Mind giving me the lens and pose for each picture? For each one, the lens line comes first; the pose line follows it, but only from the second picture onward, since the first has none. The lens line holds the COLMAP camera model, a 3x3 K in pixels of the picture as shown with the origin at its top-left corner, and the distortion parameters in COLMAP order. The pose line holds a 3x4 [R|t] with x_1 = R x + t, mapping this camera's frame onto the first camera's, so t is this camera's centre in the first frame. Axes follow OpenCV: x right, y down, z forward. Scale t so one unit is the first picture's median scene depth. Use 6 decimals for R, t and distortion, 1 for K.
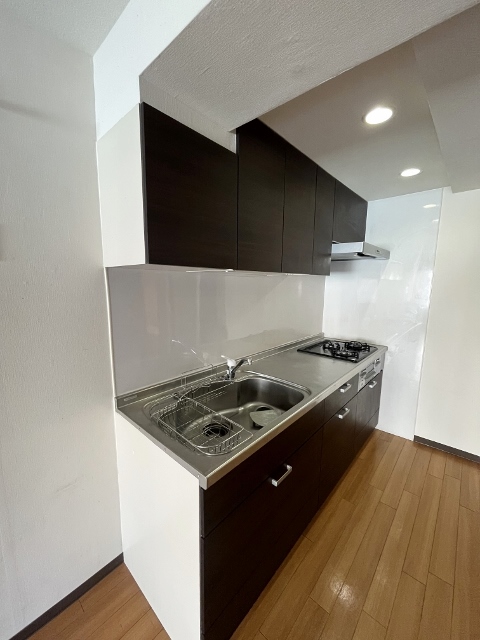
lens RADIAL K [[258.3, 0, 240.0], [0, 258.3, 320.0], [0, 0, 1]] dist [-0.002824, -0.000482]
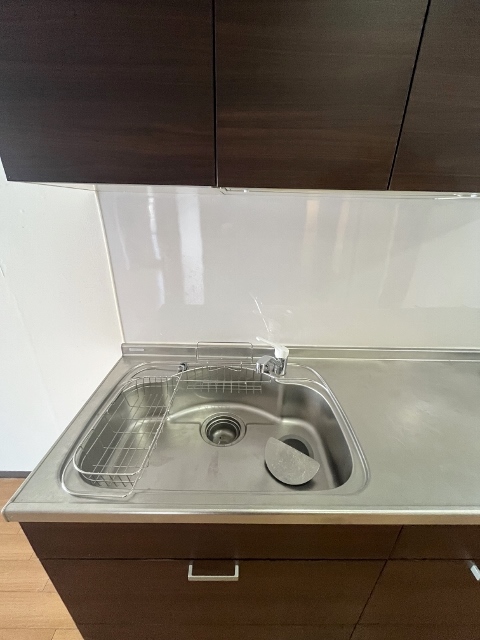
lens RADIAL K [[267.8, 0, 240.0], [0, 267.8, 320.0], [0, 0, 1]] dist [-0.000935, -0.000136]
pose [[0.678893, 0.305337, -0.667738, 0.315111], [-0.120894, 0.943503, 0.308523, -0.093742], [0.724216, -0.128729, 0.677451, 0.517287]]
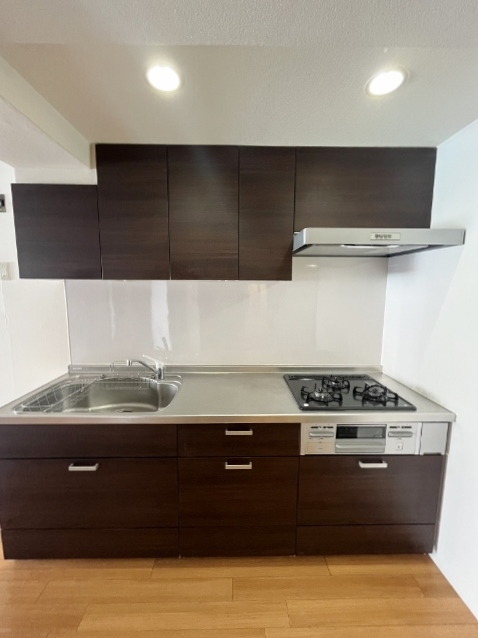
lens RADIAL K [[257.5, 0, 239.0], [0, 257.5, 319.0], [0, 0, 1]] dist [-0.002824, -0.000482]
pose [[0.683901, 0.079270, -0.725256, 0.994947], [-0.104420, 0.994481, 0.010231, -0.072774], [0.722064, 0.068734, 0.688404, 0.506337]]
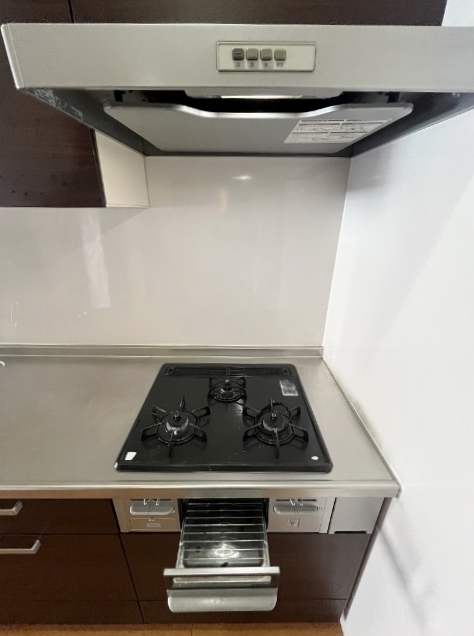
lens RADIAL K [[257.9, 0, 237.0], [0, 257.9, 318.0], [0, 0, 1]] dist [-0.000257, -0.000093]
pose [[0.676596, 0.280820, -0.680704, 0.926833], [-0.108134, 0.952294, 0.285381, -0.193506], [0.728372, -0.119480, 0.674685, 1.127123]]
